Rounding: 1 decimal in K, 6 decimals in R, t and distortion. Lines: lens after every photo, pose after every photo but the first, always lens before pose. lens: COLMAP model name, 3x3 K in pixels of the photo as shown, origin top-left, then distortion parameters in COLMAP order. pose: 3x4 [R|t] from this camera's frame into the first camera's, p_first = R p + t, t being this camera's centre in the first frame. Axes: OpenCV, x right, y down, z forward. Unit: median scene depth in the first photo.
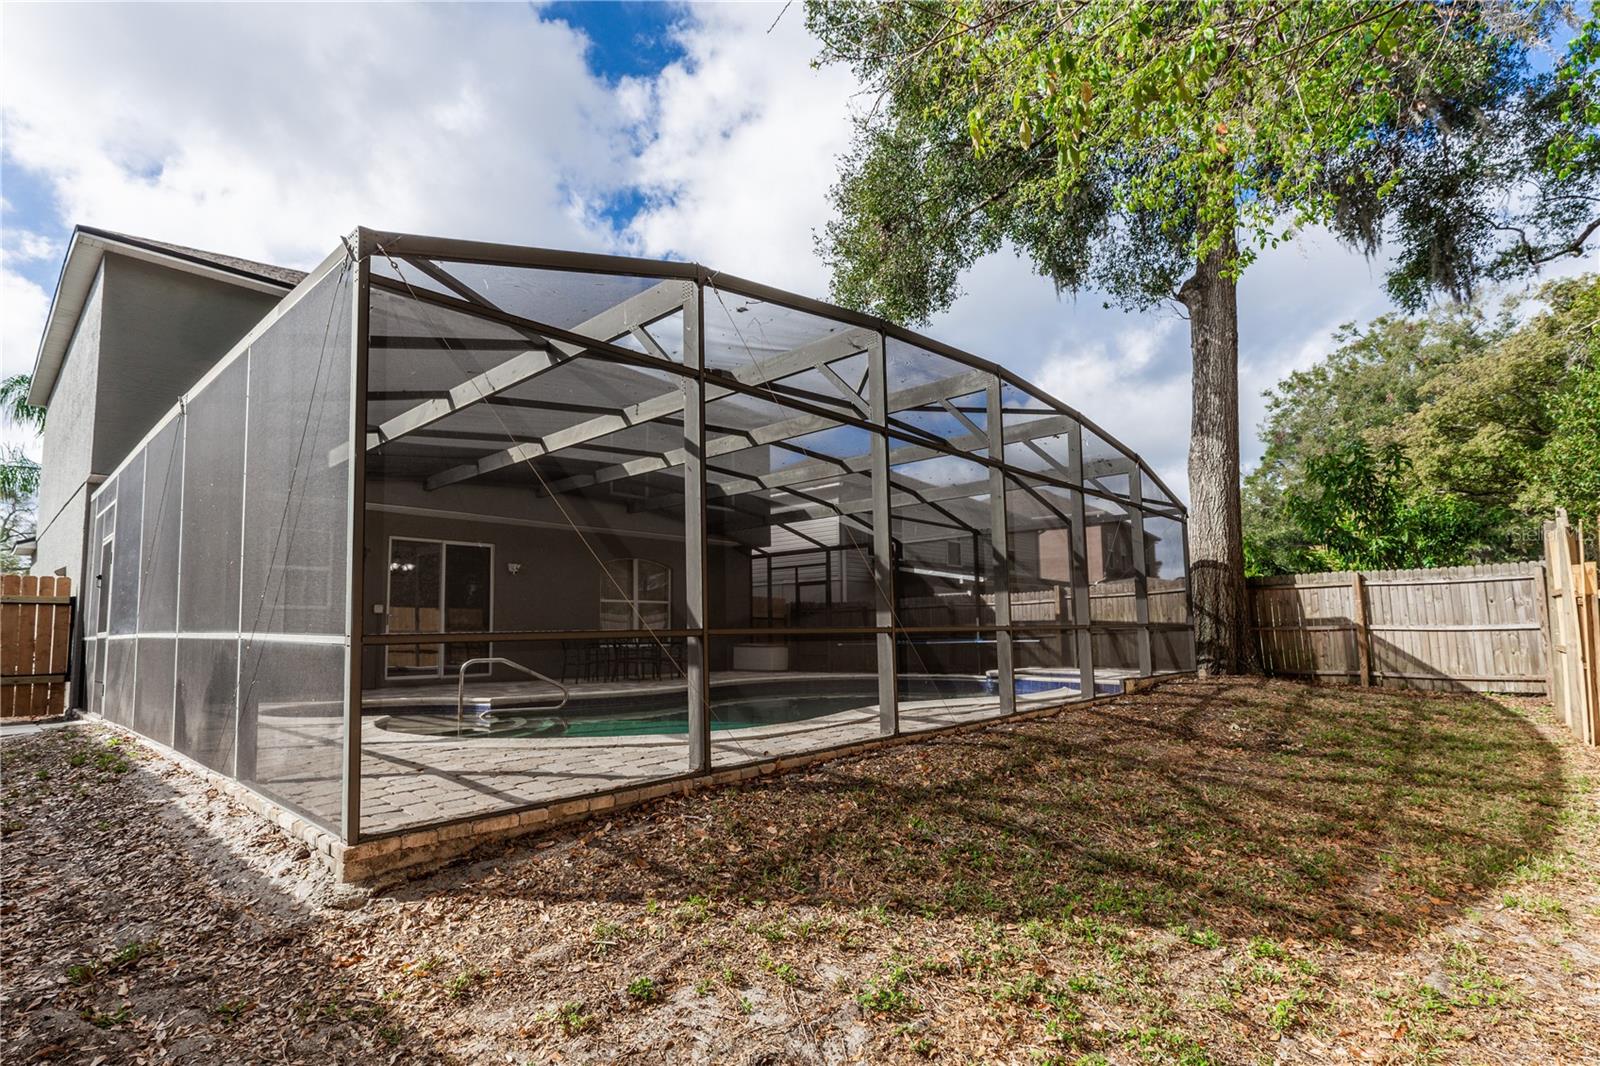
lens RADIAL K [[754.4, 0, 796.2], [0, 754.4, 563.7], [0, 0, 1]] dist [0.000937, 0.000063]
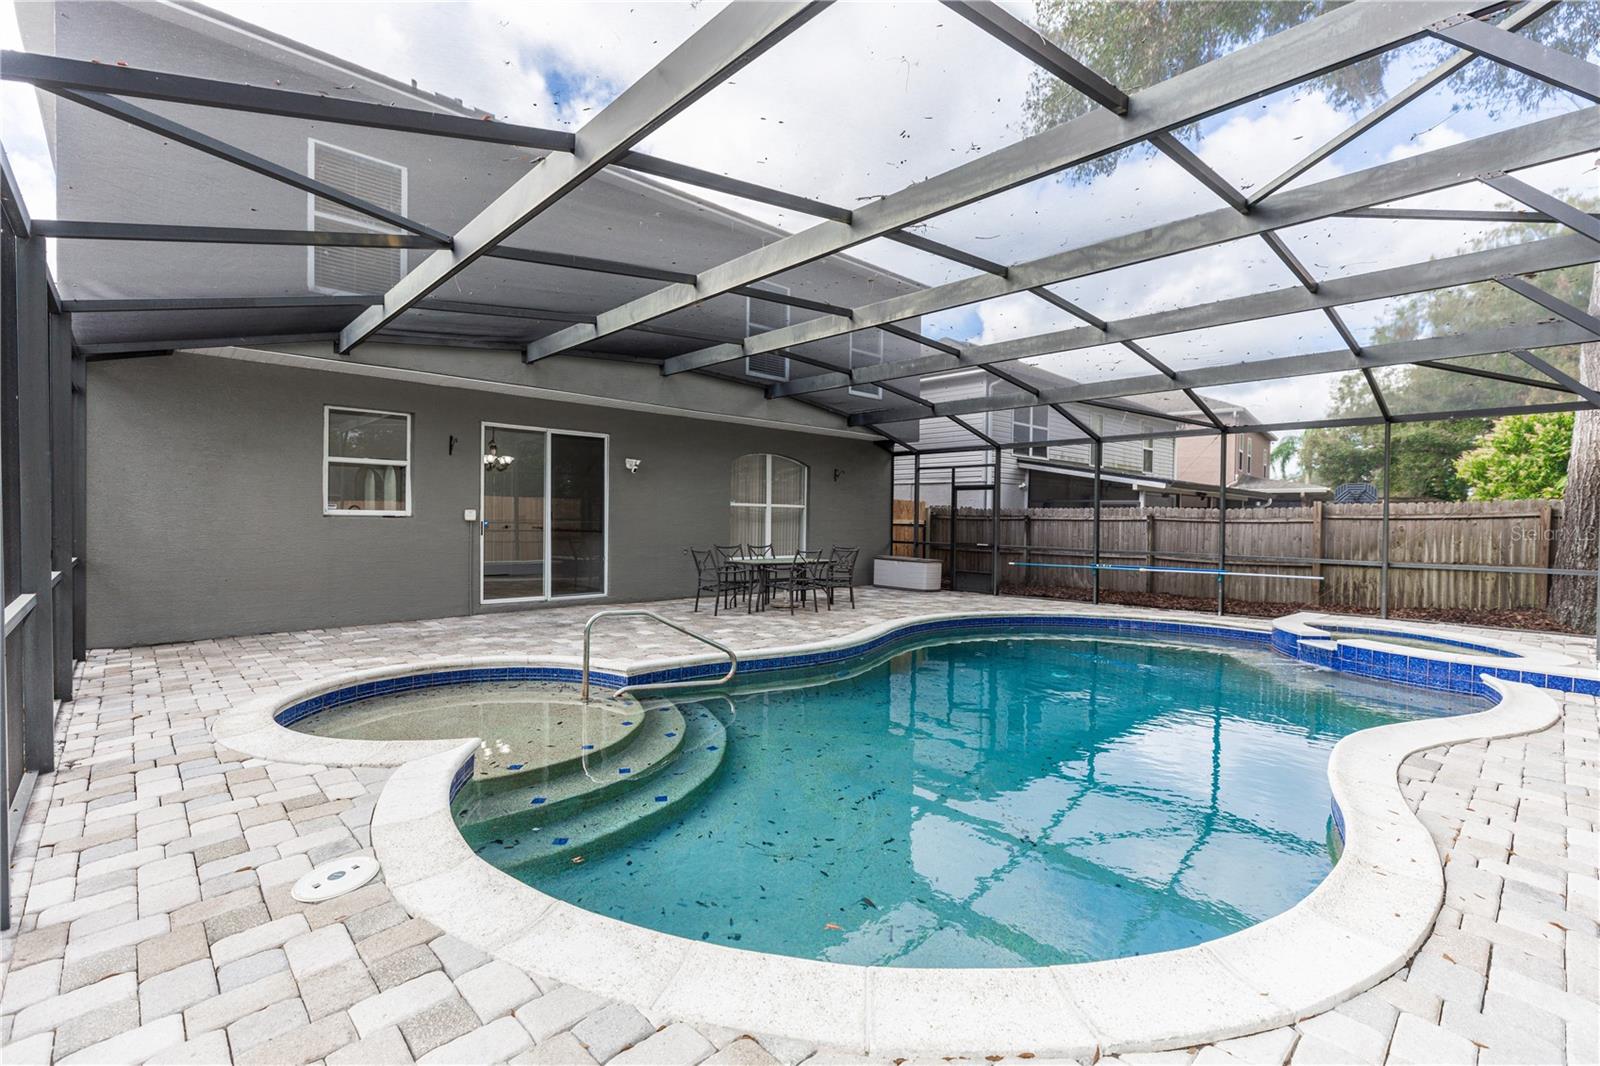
lens RADIAL K [[717.2, 0, 800.0], [0, 717.2, 533.0], [0, 0, 1]] dist [0.000743, 0.000041]
pose [[0.995217, 0.033502, -0.091769, -0.098153], [-0.023055, 0.993370, 0.112624, -0.009160], [0.094934, -0.109969, 0.989391, 0.200887]]
